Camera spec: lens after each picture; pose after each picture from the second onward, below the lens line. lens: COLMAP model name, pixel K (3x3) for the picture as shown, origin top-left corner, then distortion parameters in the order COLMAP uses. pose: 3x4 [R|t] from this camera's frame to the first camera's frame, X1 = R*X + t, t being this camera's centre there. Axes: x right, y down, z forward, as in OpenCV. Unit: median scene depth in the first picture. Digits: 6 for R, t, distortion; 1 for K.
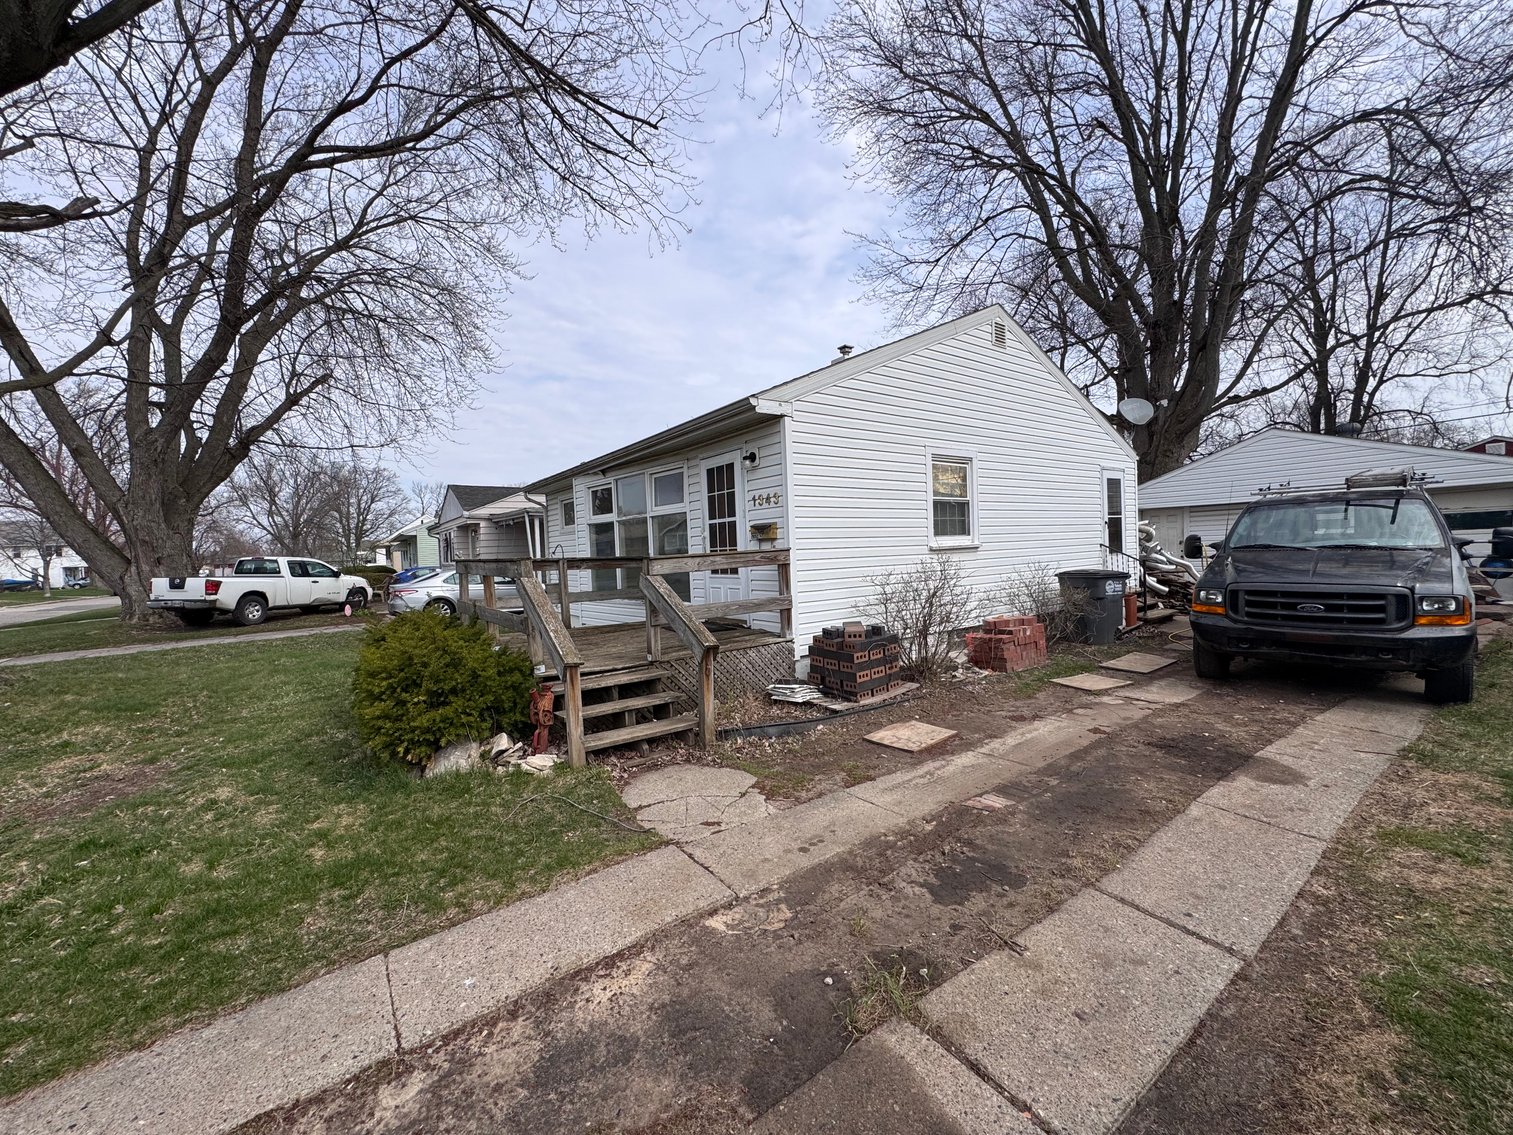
lens RADIAL K [[601.7, 0, 757.3], [0, 601.7, 566.9], [0, 0, 1]] dist [0.002098, -0.000588]
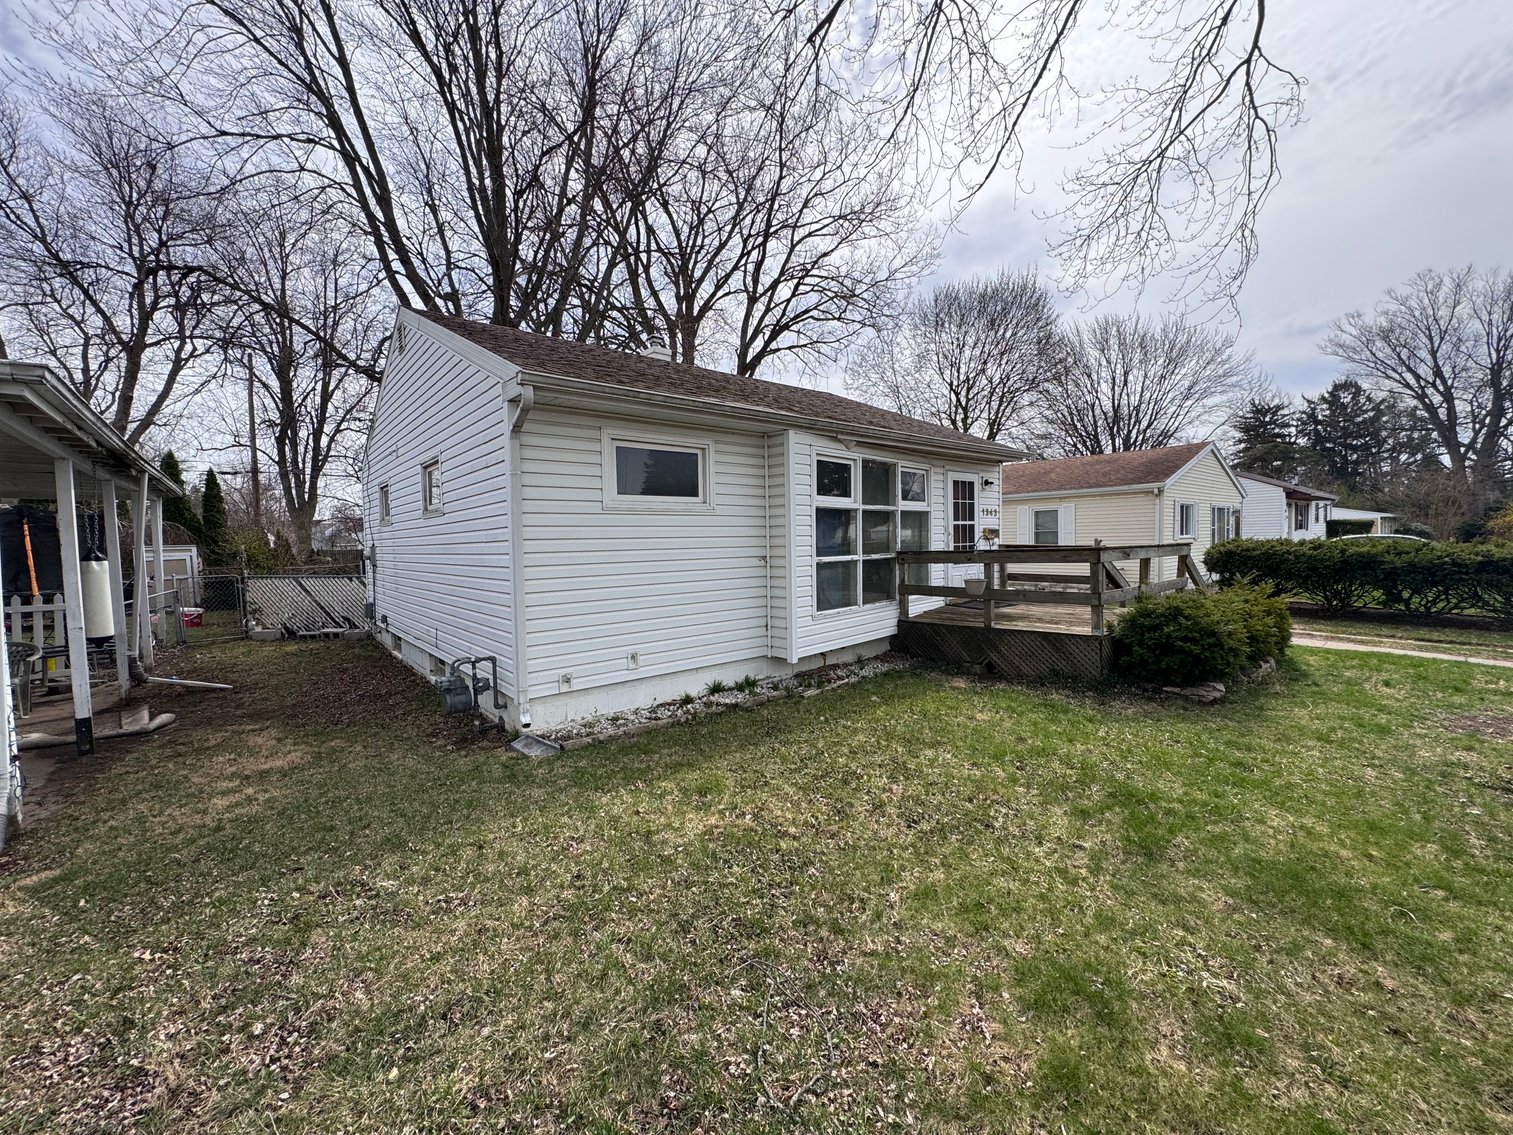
lens RADIAL K [[601.7, 0, 752.0], [0, 601.7, 565.1], [0, 0, 1]] dist [0.002098, -0.000588]
pose [[-0.074917, -0.003315, 0.997184, -0.762792], [0.051665, 0.998639, 0.007202, -0.010625], [-0.995850, 0.052059, -0.074644, 0.897627]]
